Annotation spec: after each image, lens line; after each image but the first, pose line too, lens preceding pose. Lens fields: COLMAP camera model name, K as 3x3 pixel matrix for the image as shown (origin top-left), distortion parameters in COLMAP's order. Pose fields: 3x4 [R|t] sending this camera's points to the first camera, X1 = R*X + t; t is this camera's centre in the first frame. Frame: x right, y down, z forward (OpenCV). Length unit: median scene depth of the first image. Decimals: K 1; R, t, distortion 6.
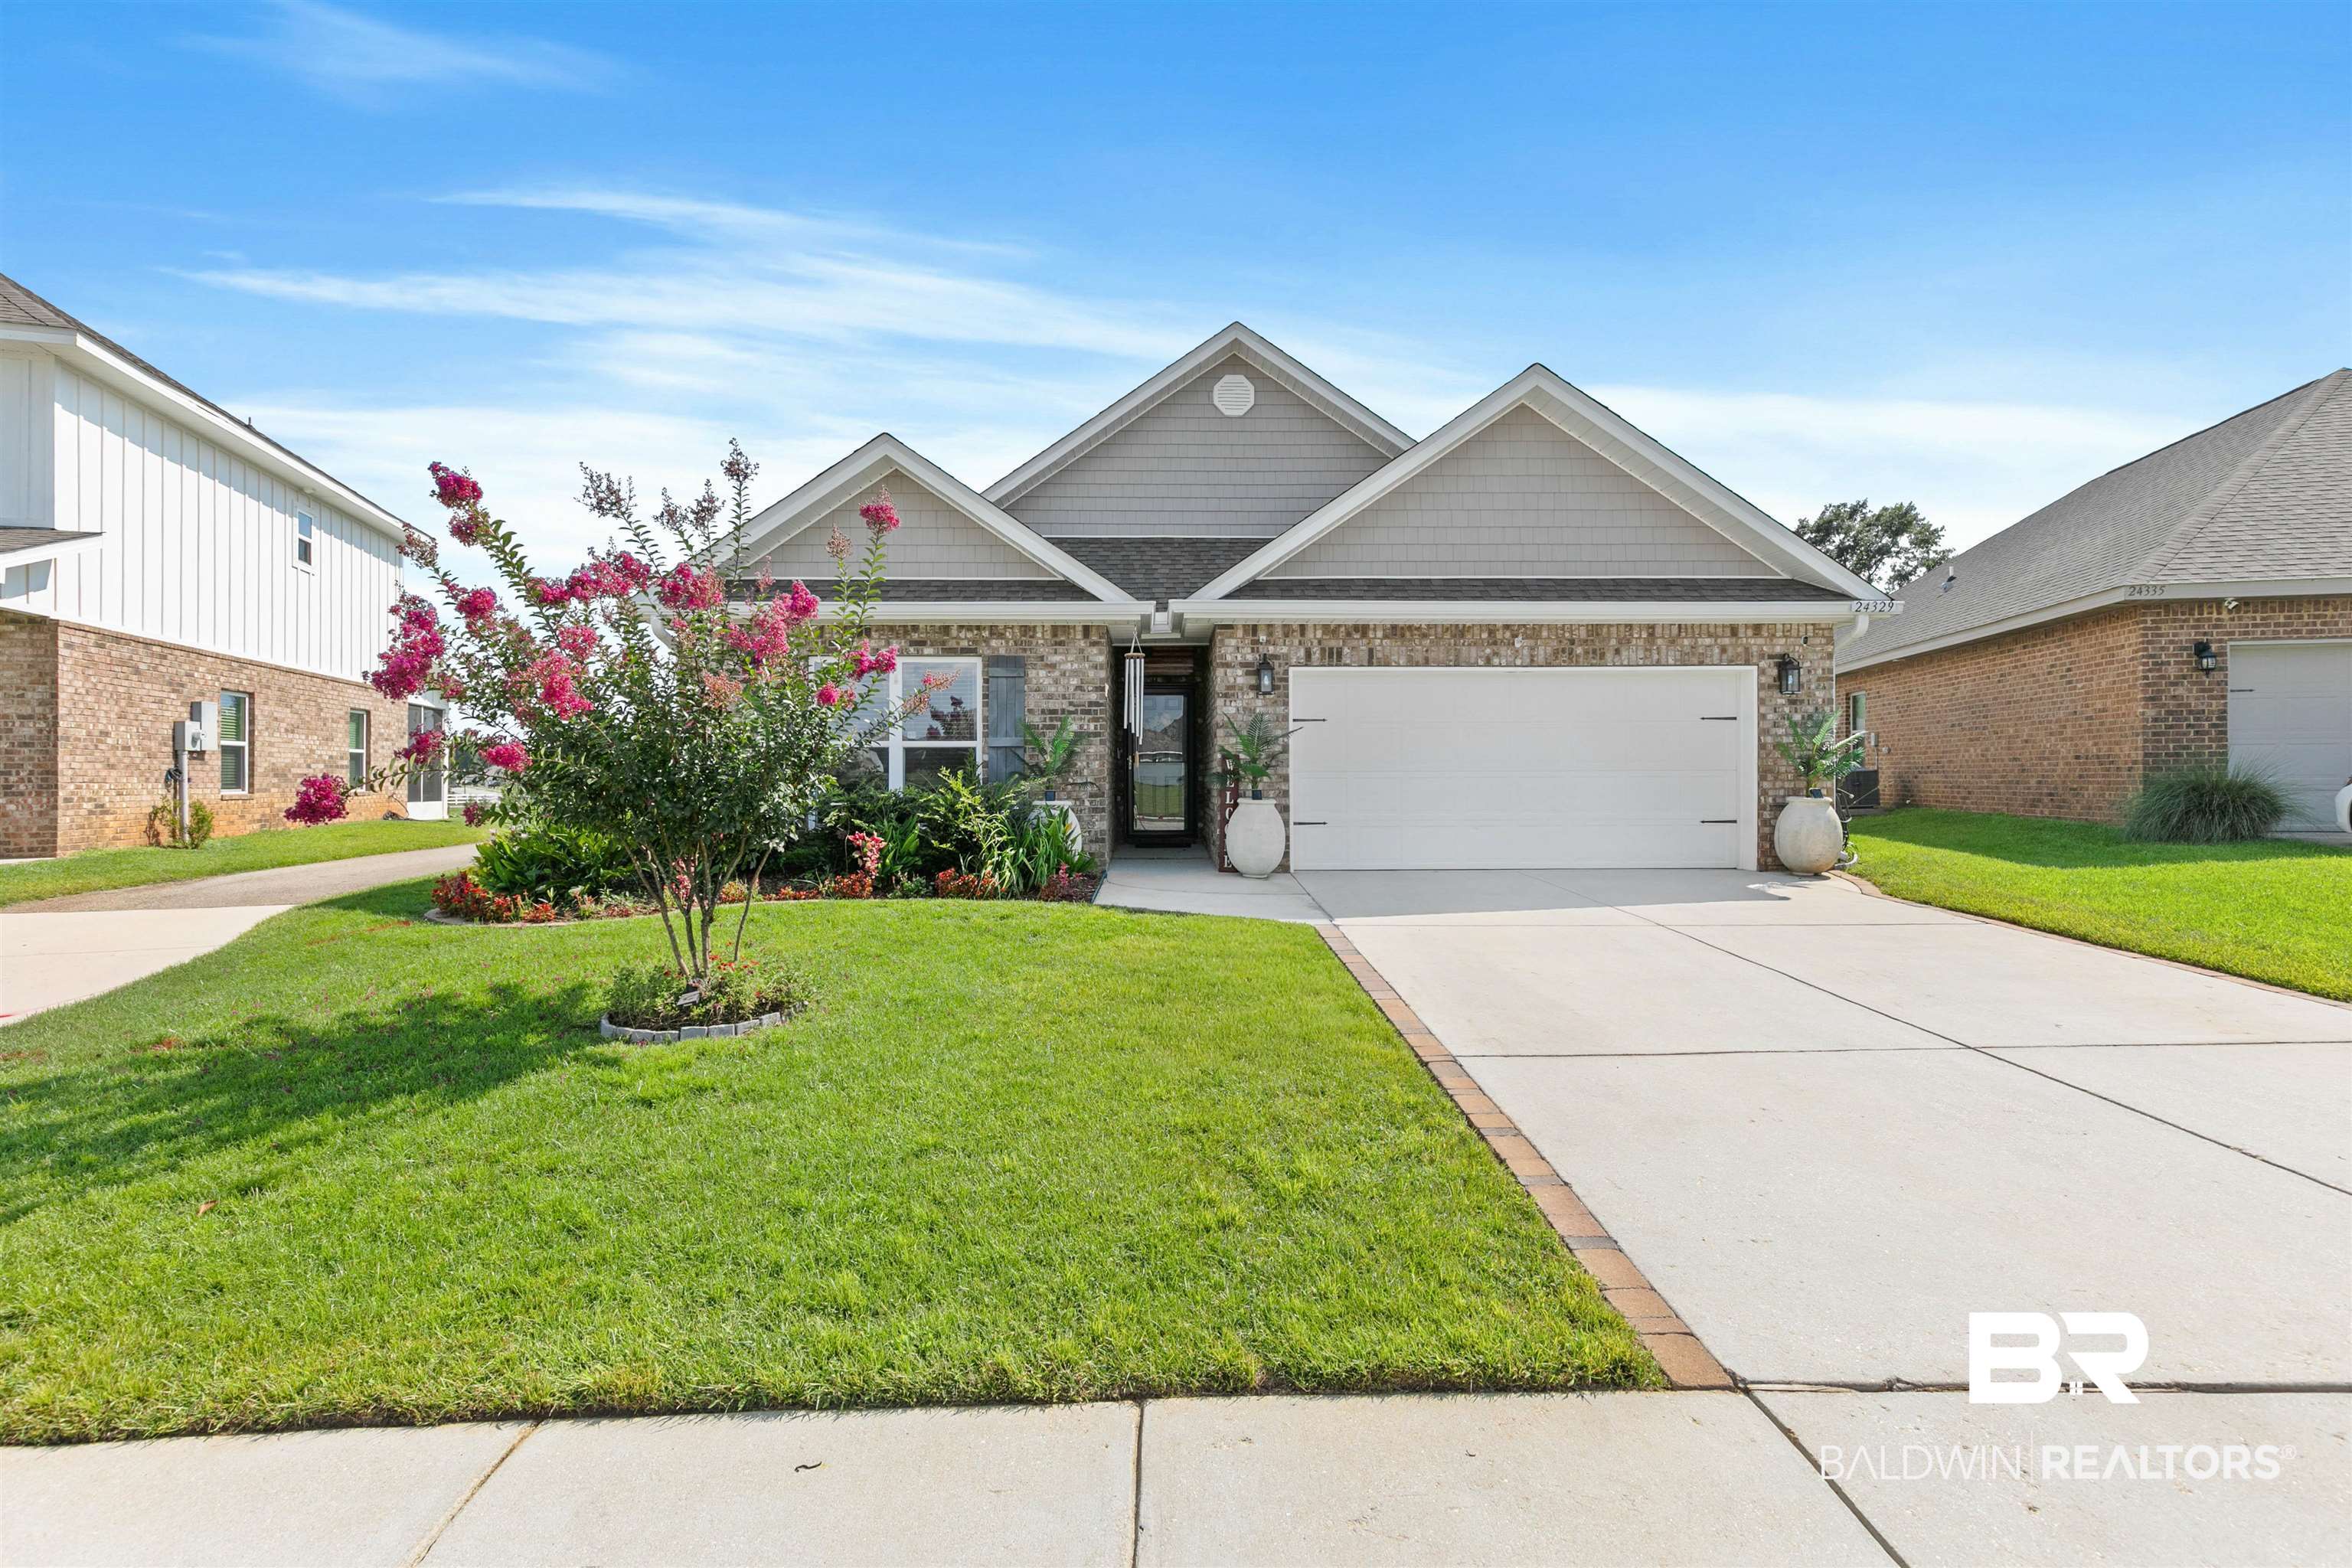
lens RADIAL K [[1090.2, 0, 1166.5], [0, 1090.2, 767.5], [0, 0, 1]] dist [0.010327, -0.000963]
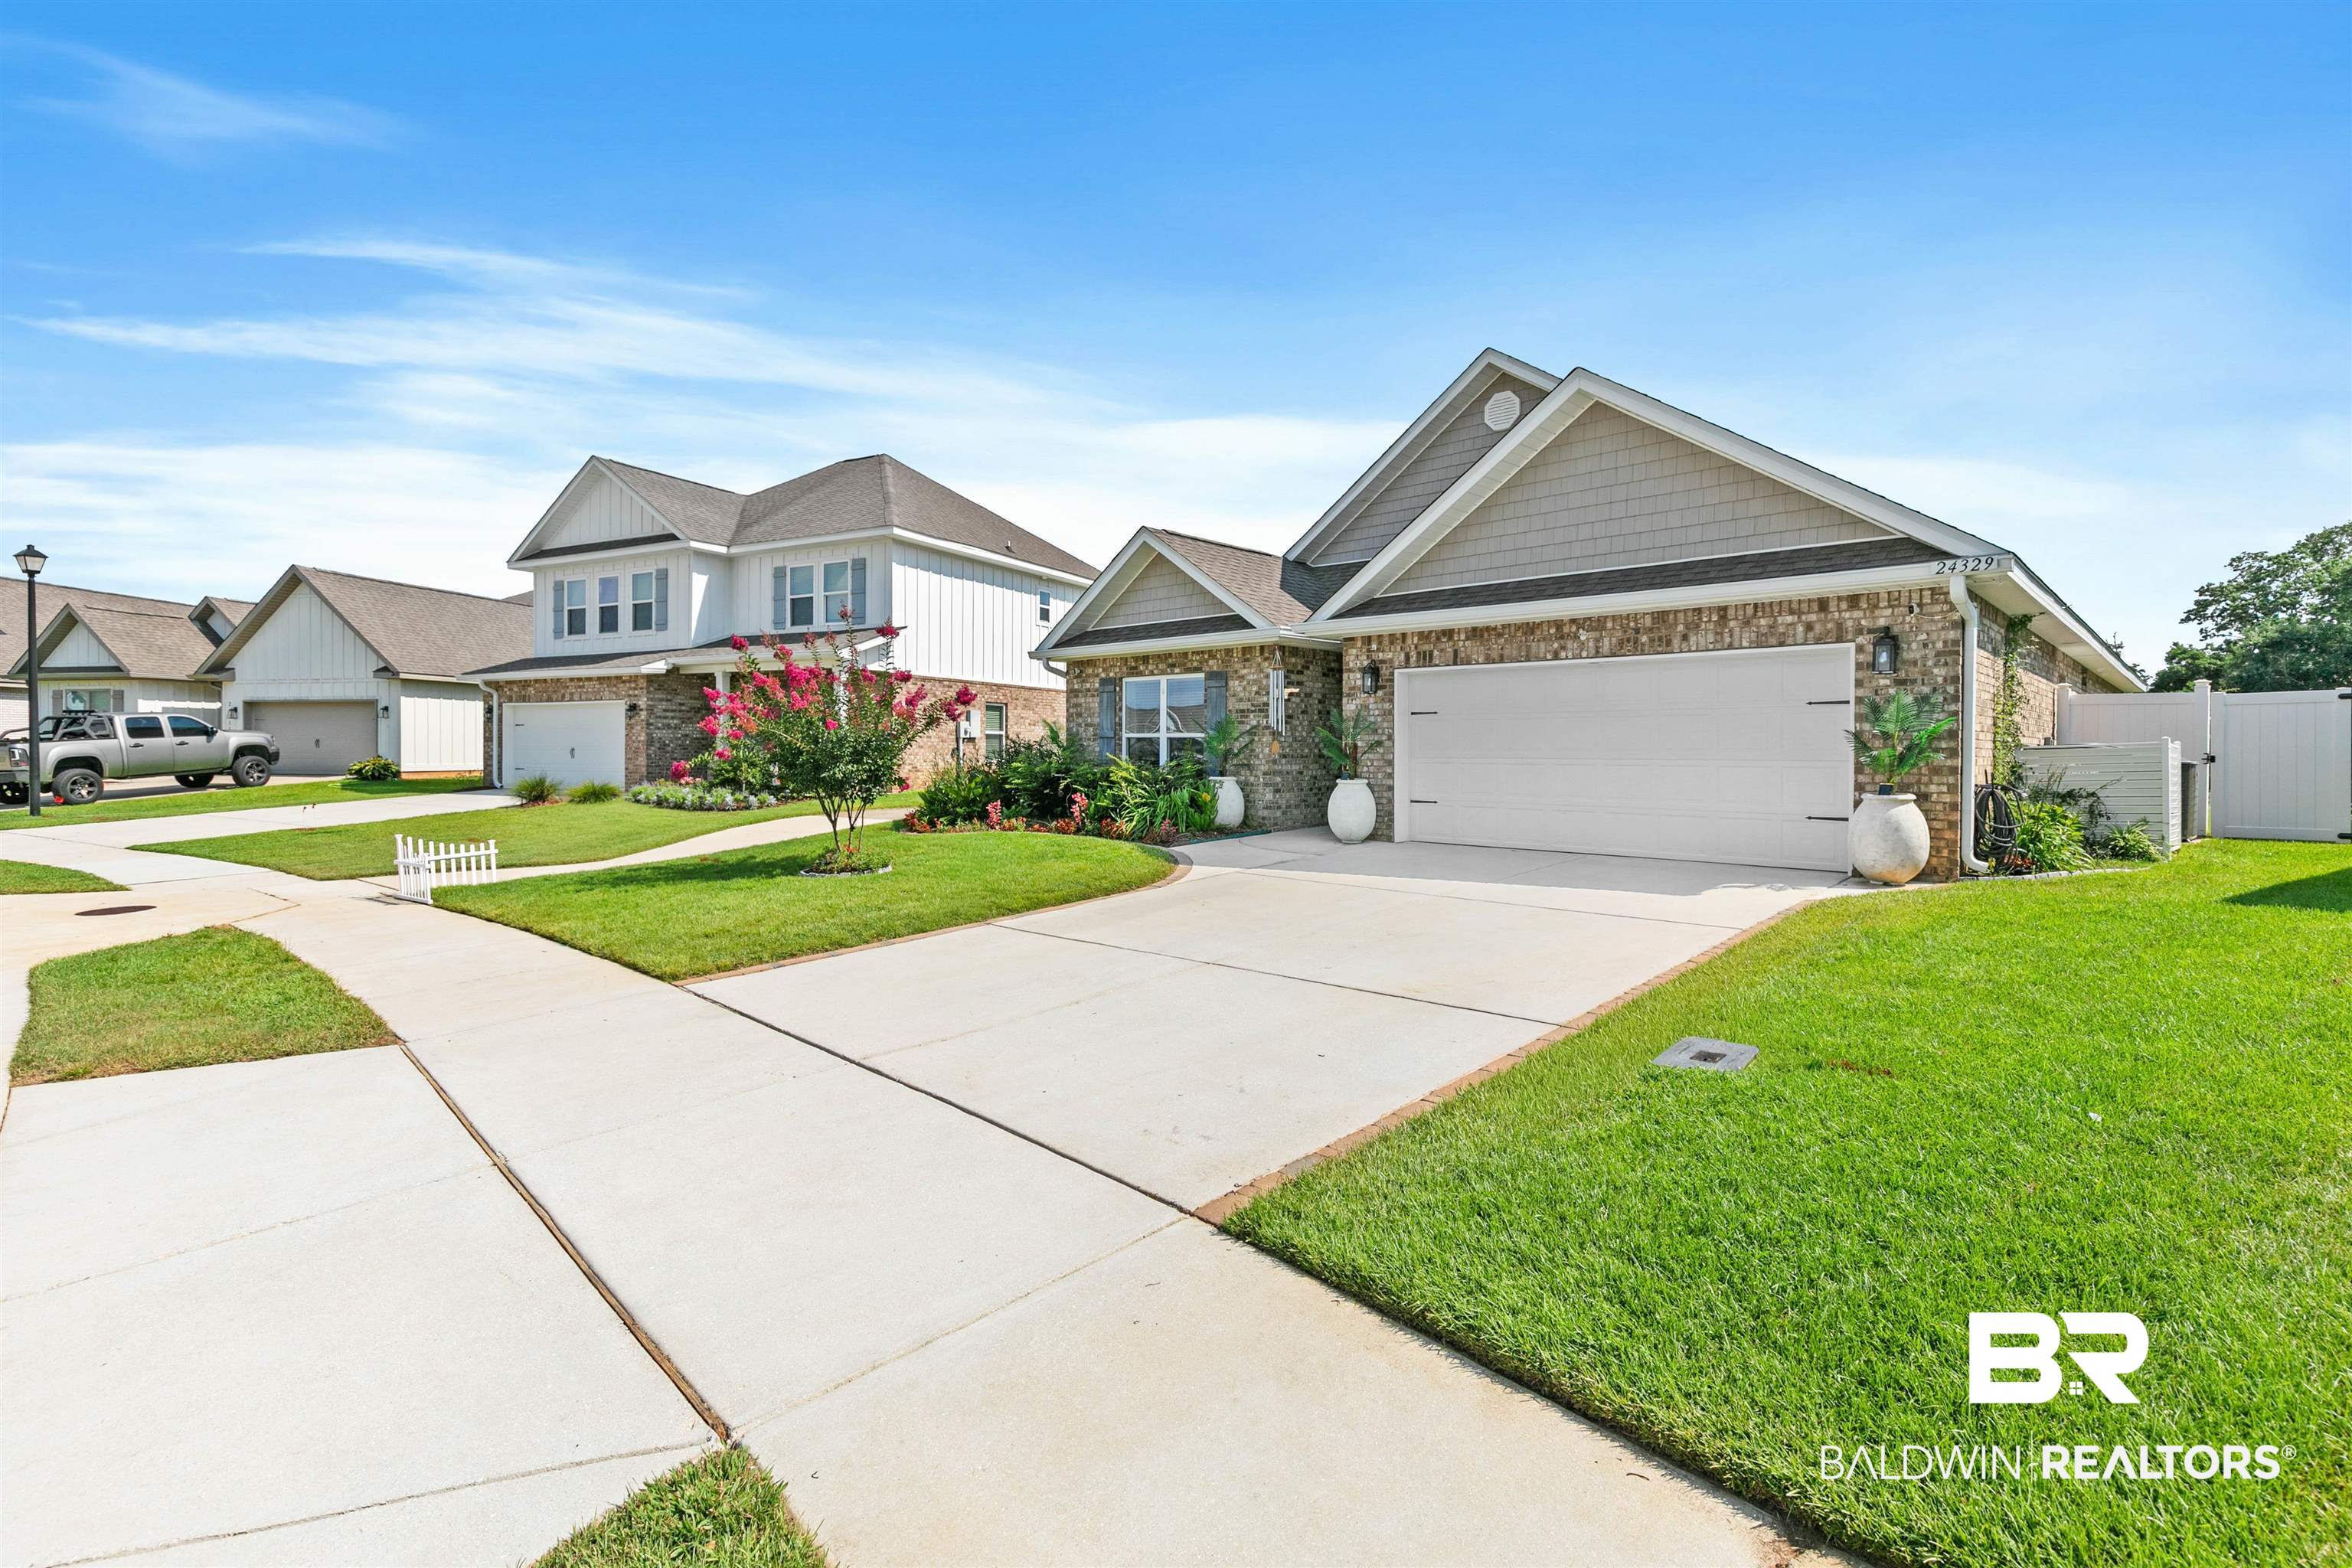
lens RADIAL K [[1064.6, 0, 1173.2], [0, 1064.6, 758.9], [0, 0, 1]] dist [0.012841, -0.001233]
pose [[0.707410, 0.012041, -0.706700, 0.763863], [0.002216, 0.999812, 0.019254, -0.017500], [0.706799, -0.015187, 0.707251, 0.005823]]
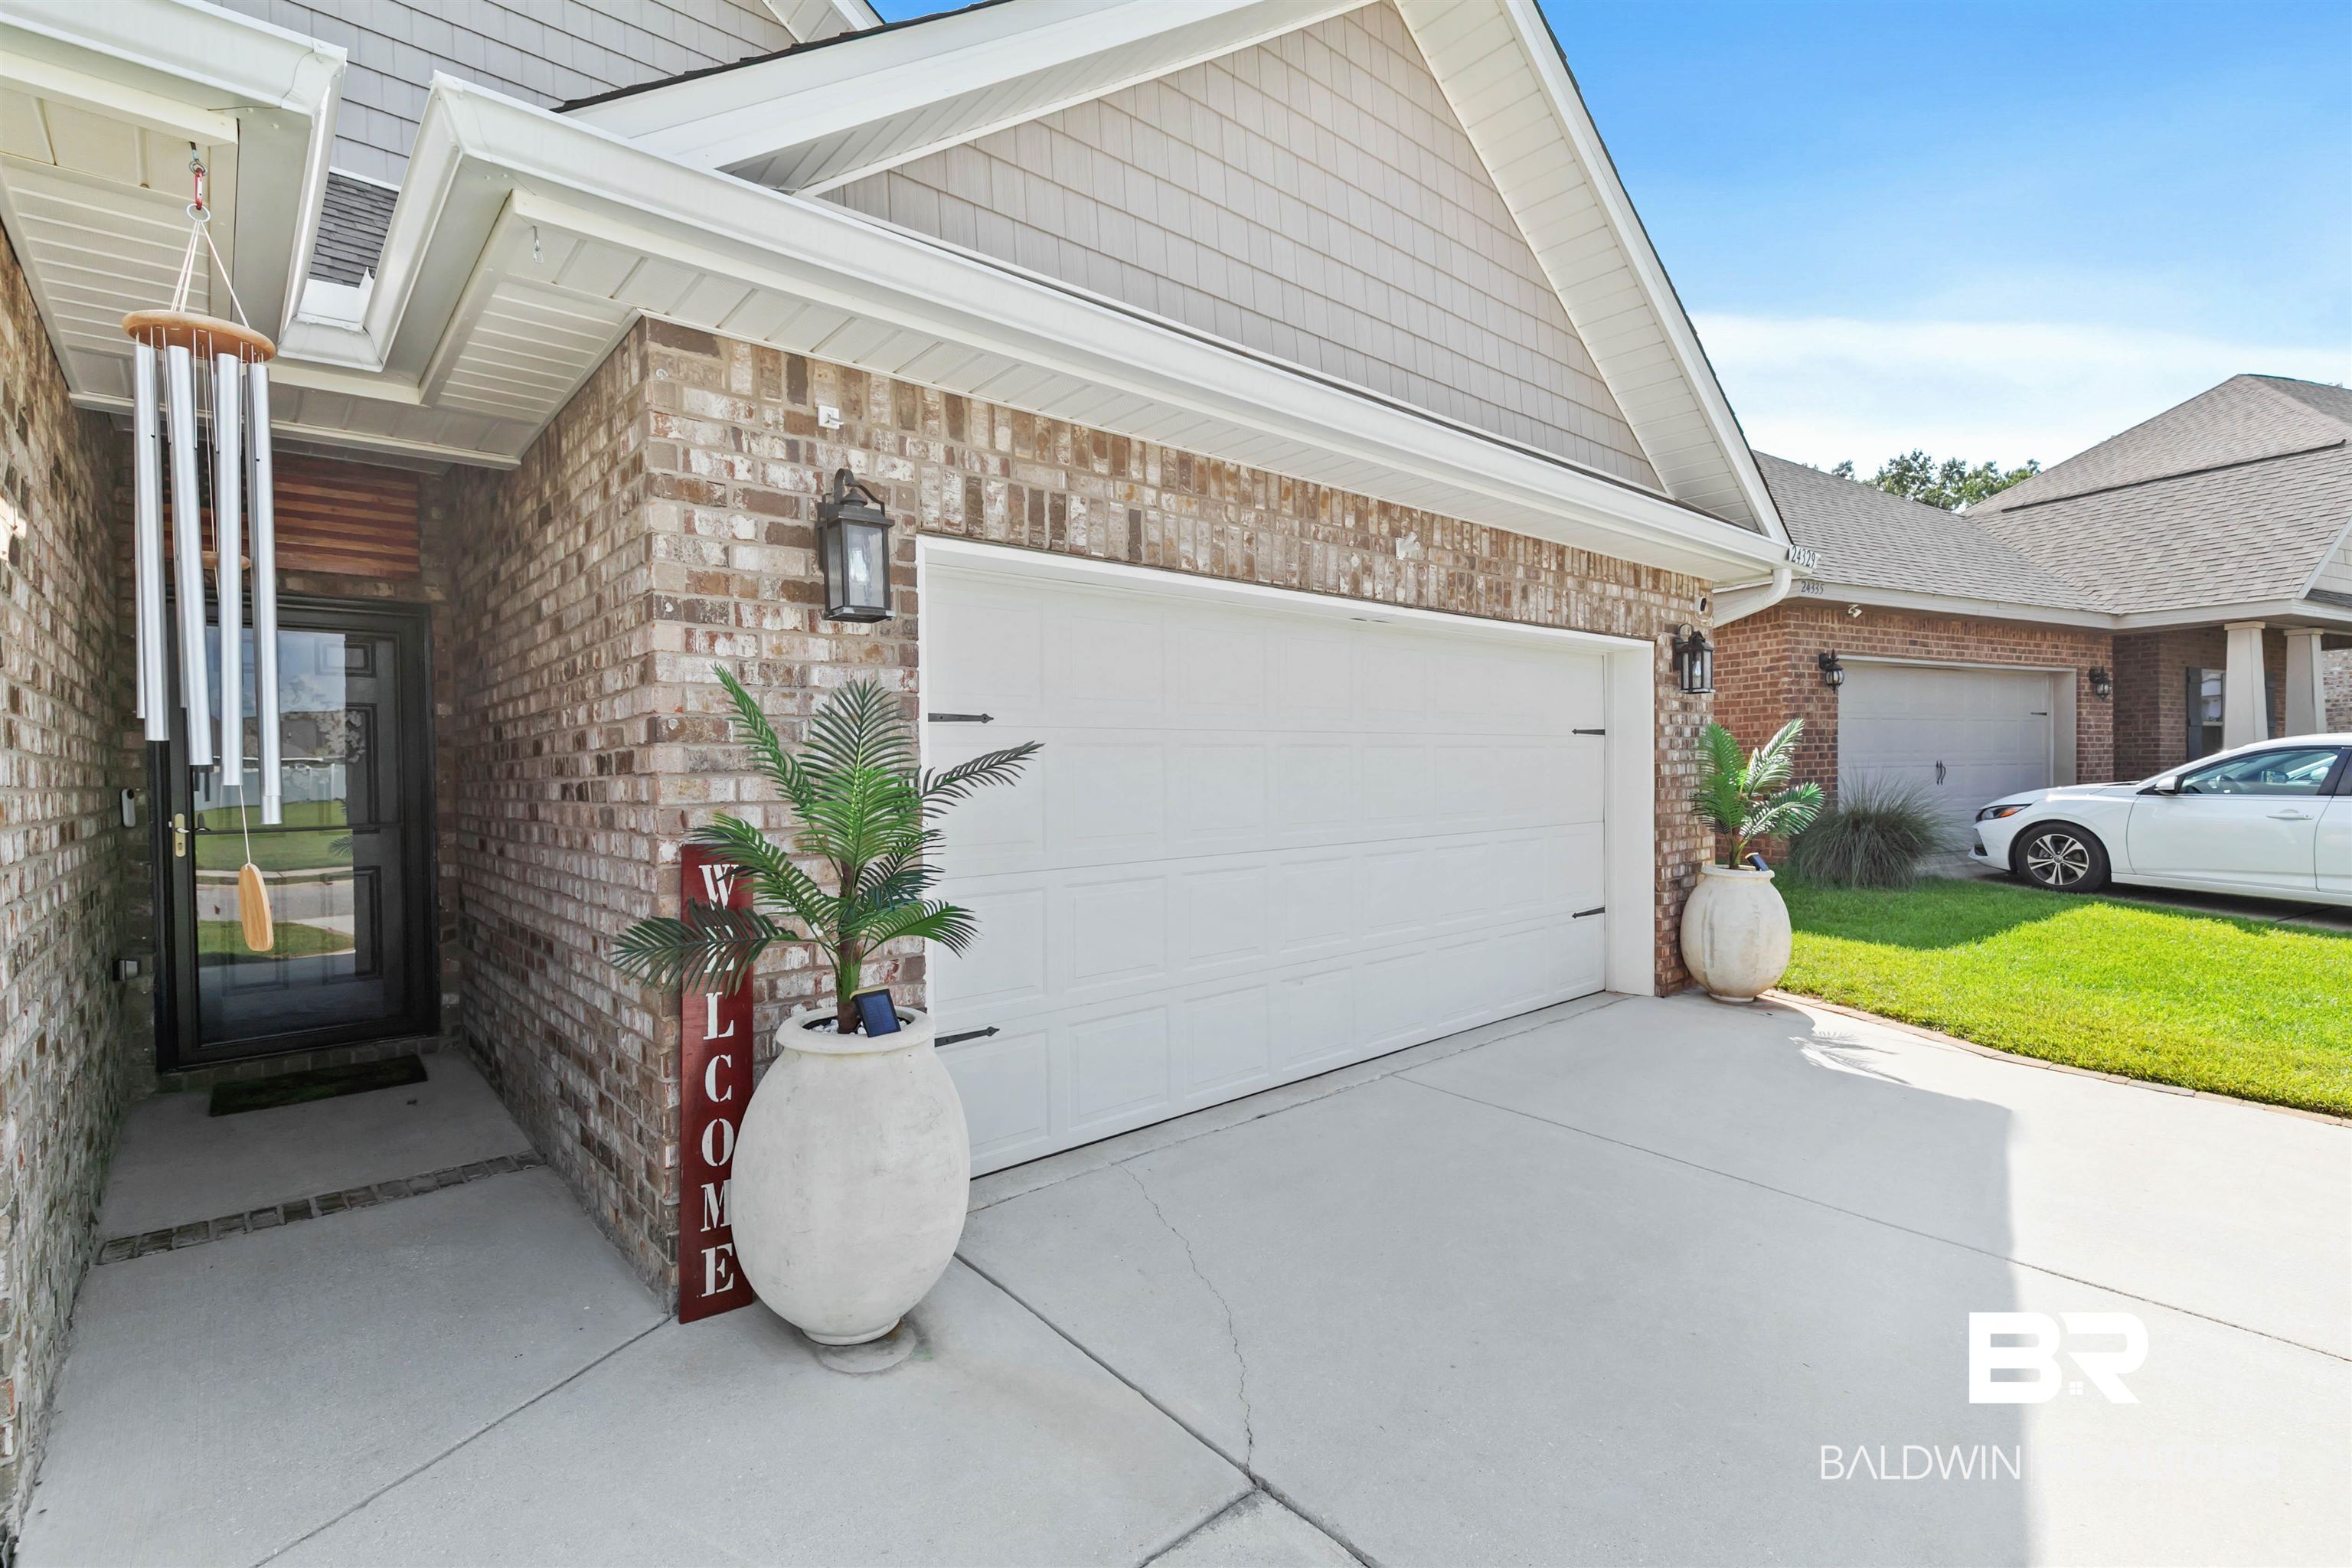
lens RADIAL K [[1068.0, 0, 1169.4], [0, 1068.0, 789.4], [0, 0, 1]] dist [0.013222, -0.000527]
pose [[0.762981, -0.019152, 0.646137, -0.022281], [0.004091, 0.999684, 0.024801, -0.030373], [-0.646408, -0.016279, 0.762818, 0.735188]]
